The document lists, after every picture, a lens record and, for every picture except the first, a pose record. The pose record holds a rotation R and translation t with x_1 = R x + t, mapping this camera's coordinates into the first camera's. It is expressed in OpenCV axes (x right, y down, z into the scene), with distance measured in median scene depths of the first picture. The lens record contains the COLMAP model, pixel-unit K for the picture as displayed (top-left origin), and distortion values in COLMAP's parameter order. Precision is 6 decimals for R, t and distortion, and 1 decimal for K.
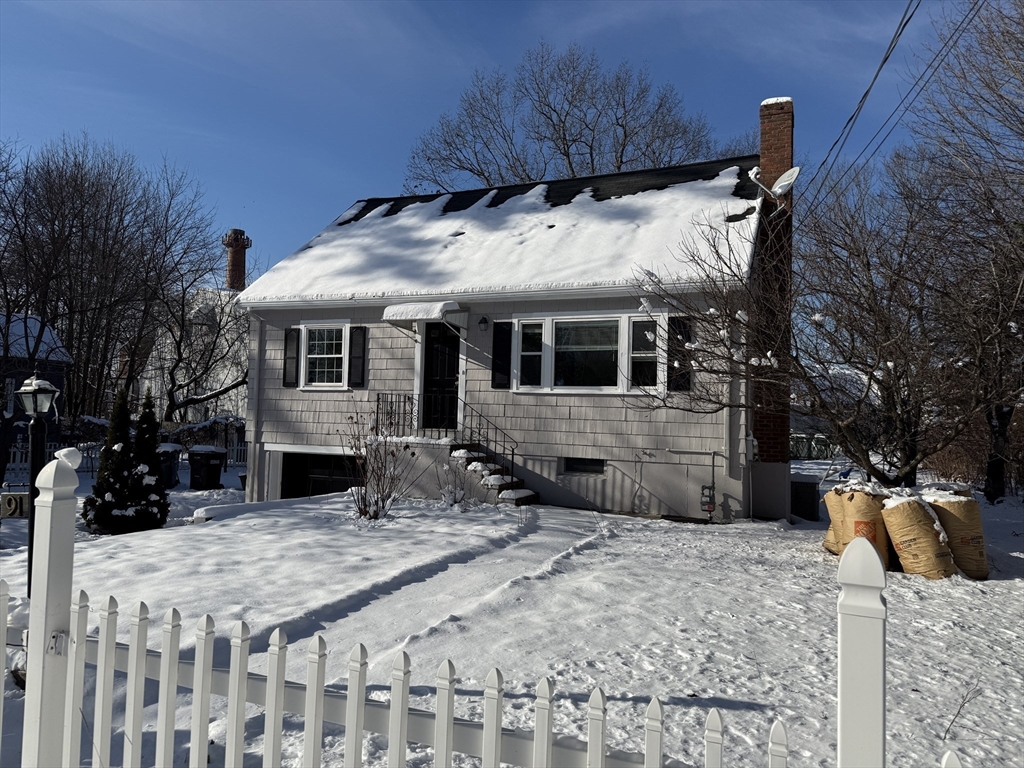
lens RADIAL K [[716.4, 0, 507.4], [0, 716.4, 386.8], [0, 0, 1]] dist [0.056576, -0.005220]
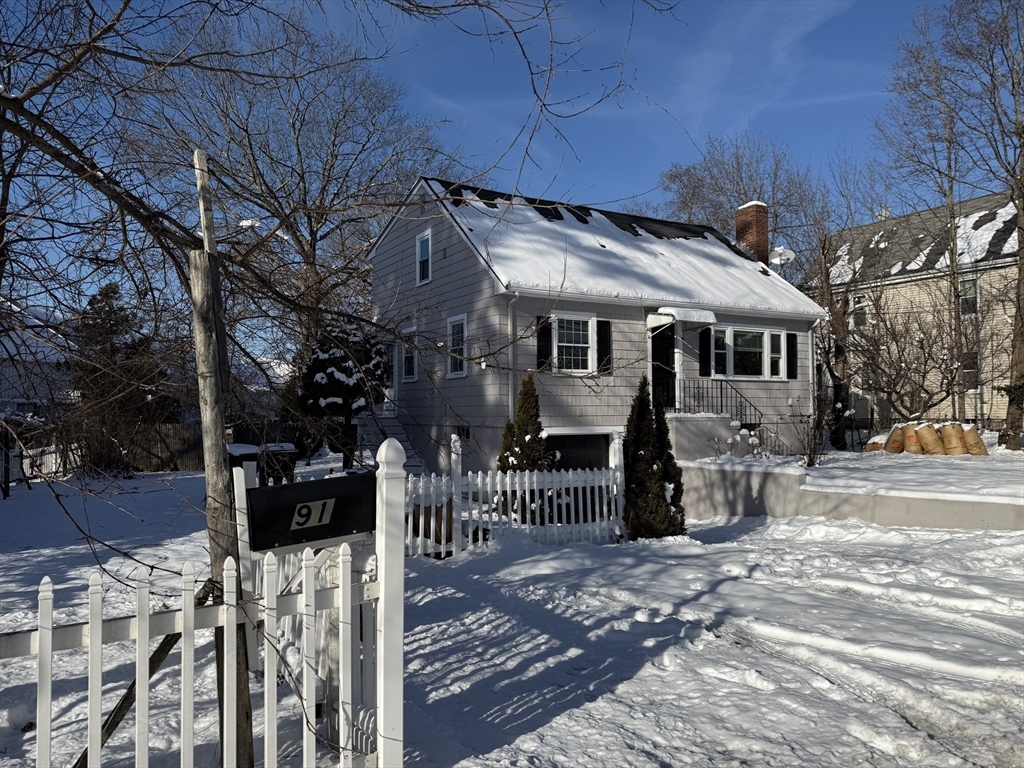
lens RADIAL K [[716.4, 0, 510.3], [0, 716.4, 384.7], [0, 0, 1]] dist [0.056576, -0.005220]
pose [[0.598497, -0.008623, 0.801079, -1.276049], [-0.017411, 0.999566, 0.023767, -0.006827], [-0.800936, -0.028172, 0.598087, 0.460137]]
